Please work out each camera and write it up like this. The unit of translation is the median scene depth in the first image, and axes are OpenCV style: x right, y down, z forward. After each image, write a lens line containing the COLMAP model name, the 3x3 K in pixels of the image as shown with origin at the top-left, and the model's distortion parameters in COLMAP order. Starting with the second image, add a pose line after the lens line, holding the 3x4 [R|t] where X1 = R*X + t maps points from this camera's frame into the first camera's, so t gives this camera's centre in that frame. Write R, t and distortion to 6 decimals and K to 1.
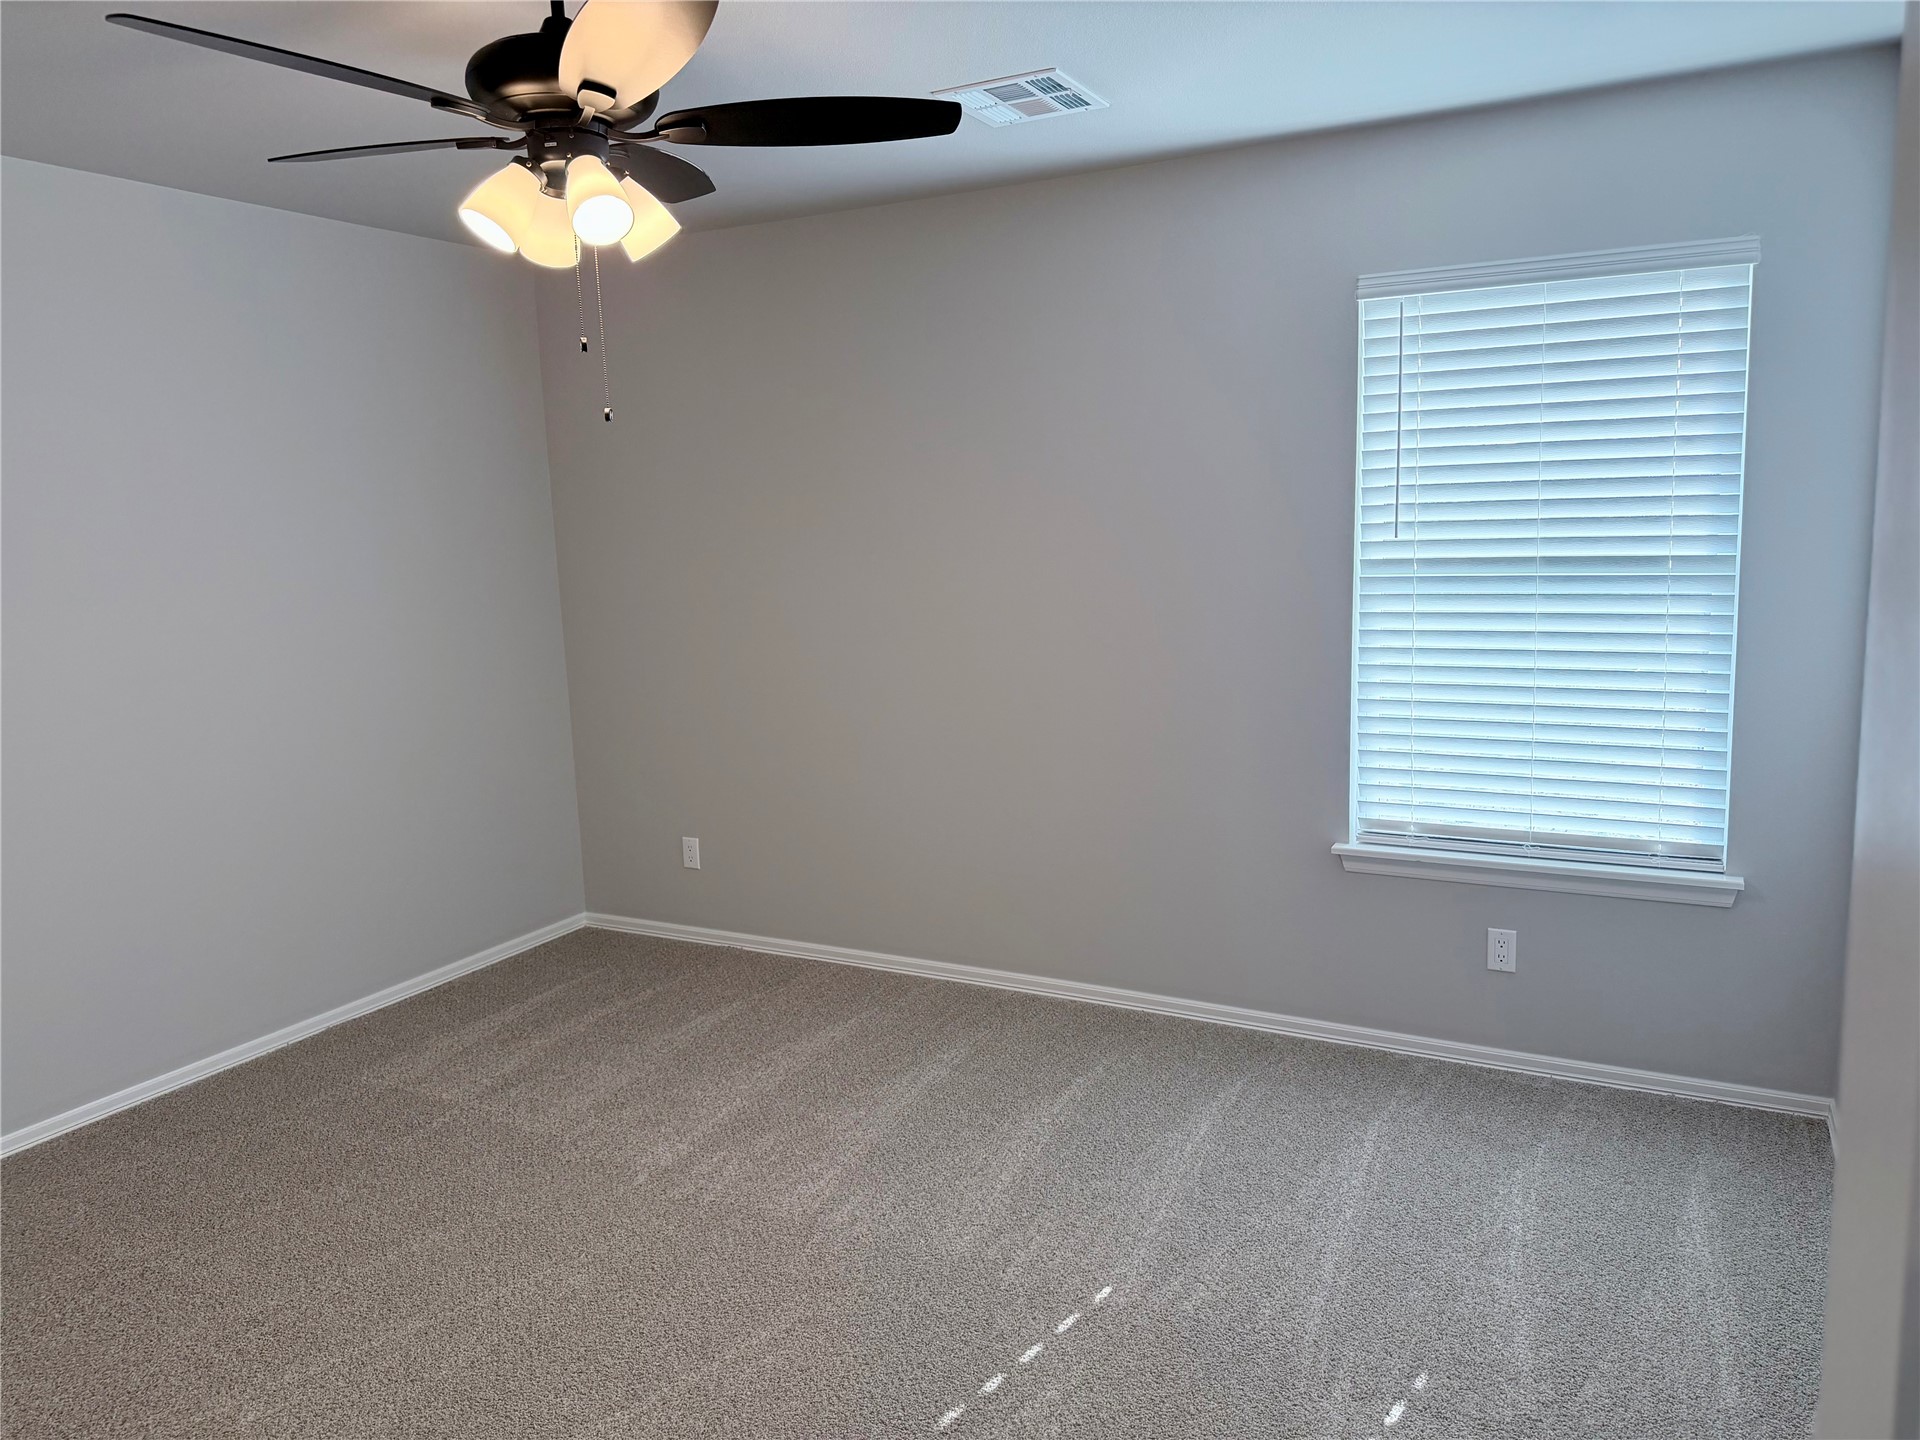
lens RADIAL K [[1339.5, 0, 970.3], [0, 1339.5, 711.3], [0, 0, 1]] dist [0.078144, -0.106628]
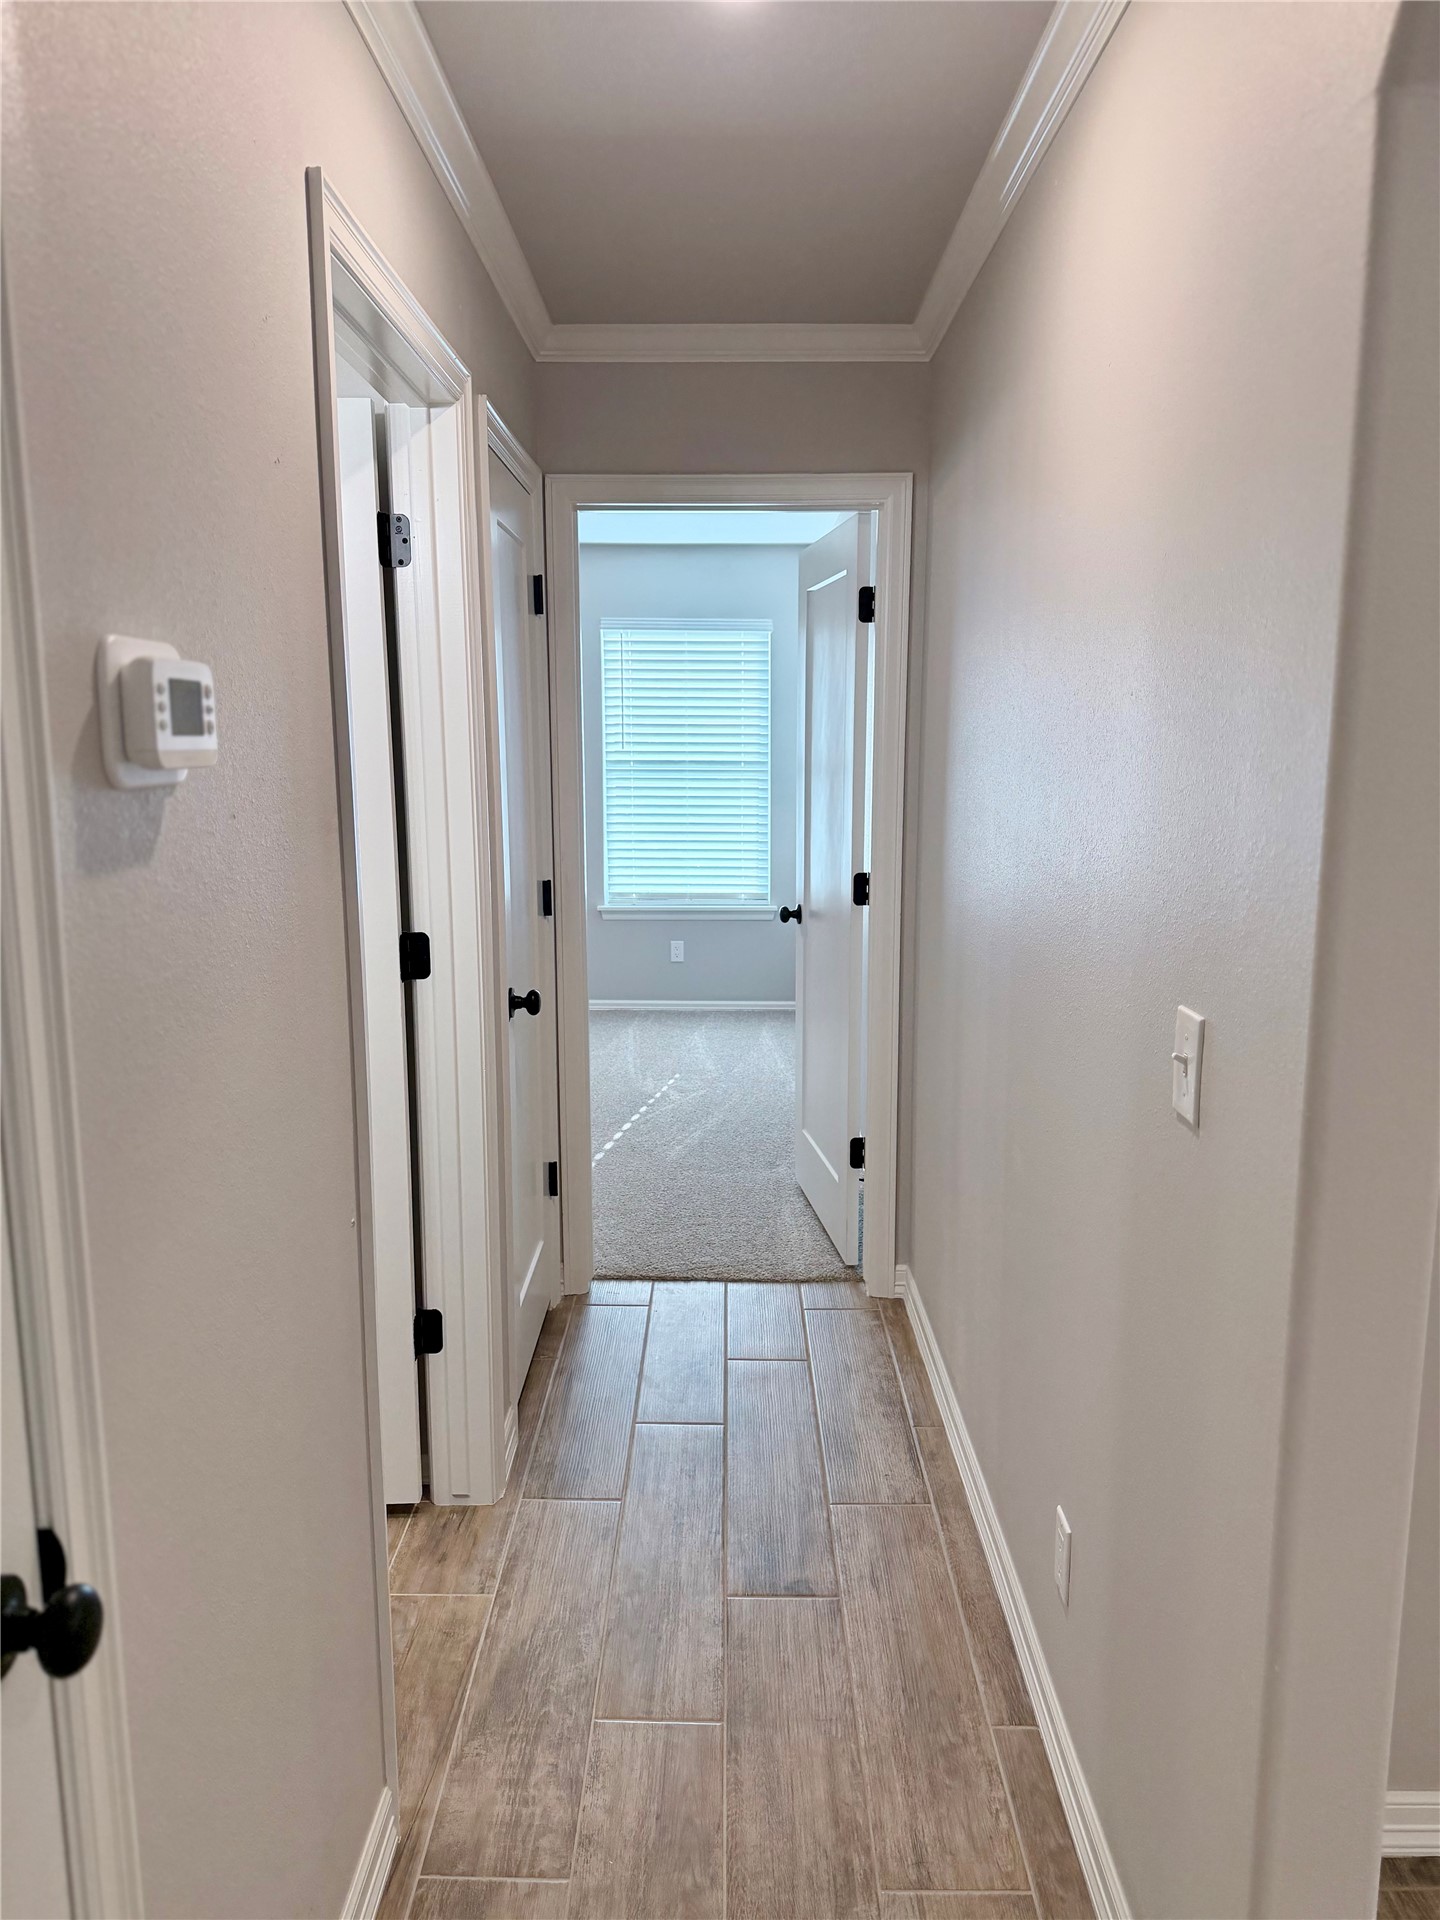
lens RADIAL K [[1339.5, 0, 722.9], [0, 1339.5, 949.8], [0, 0, 1]] dist [0.078144, -0.106628]
pose [[0.885600, -0.051201, 0.461617, -0.482755], [0.040320, 0.998628, 0.033410, 0.107099], [-0.462694, -0.010975, 0.886450, -0.832154]]
